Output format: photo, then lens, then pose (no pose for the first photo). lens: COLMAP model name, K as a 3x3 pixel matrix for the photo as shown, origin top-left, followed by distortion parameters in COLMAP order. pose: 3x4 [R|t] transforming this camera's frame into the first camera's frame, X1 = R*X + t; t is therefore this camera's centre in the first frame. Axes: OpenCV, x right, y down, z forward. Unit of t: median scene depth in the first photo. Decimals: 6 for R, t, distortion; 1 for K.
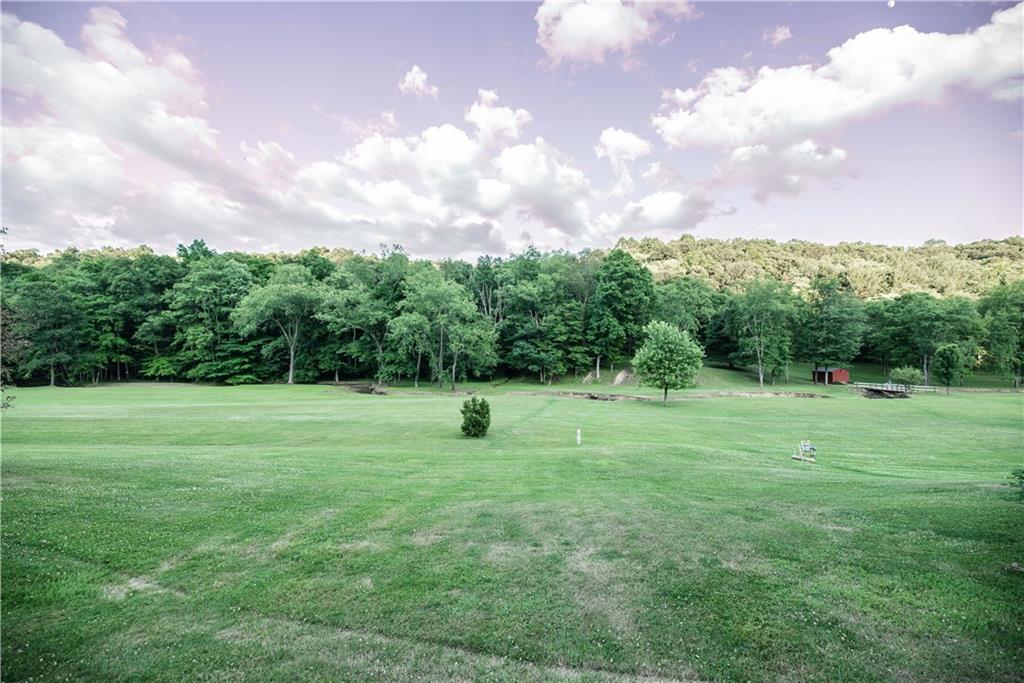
lens RADIAL K [[413.4, 0, 510.3], [0, 413.4, 339.9], [0, 0, 1]] dist [-0.001507, -0.004062]
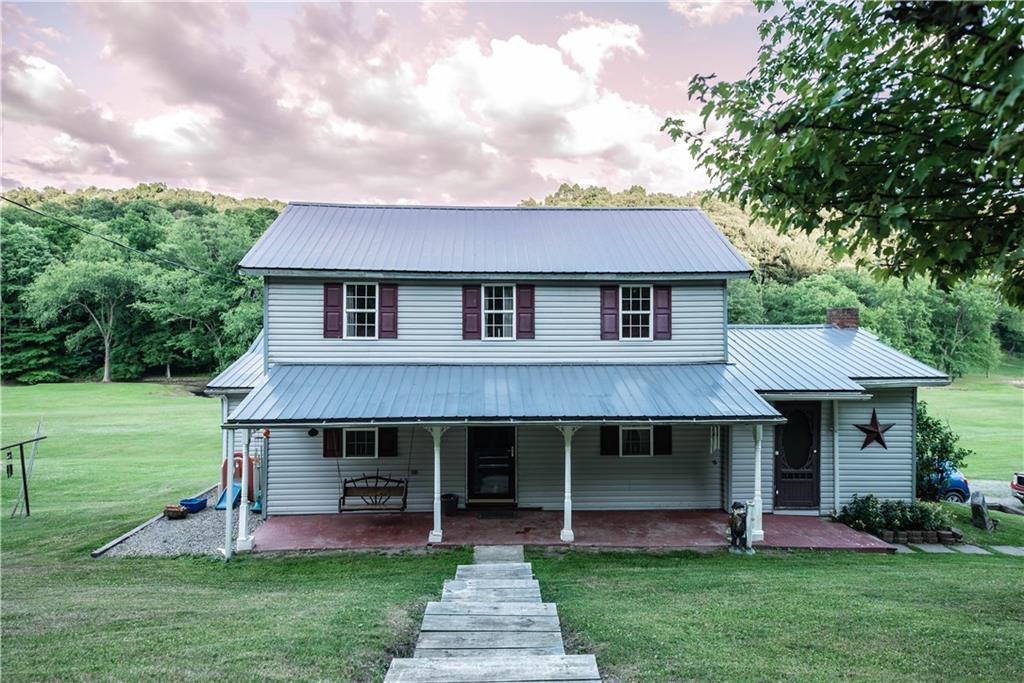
lens RADIAL K [[564.4, 0, 512.0], [0, 564.4, 341.5], [0, 0, 1]] dist [0.000450, -0.001511]
pose [[0.992250, 0.001098, 0.124253, 0.120130], [-0.008893, 0.998024, 0.062201, -0.048591], [-0.123939, -0.062824, 0.990299, -0.189723]]
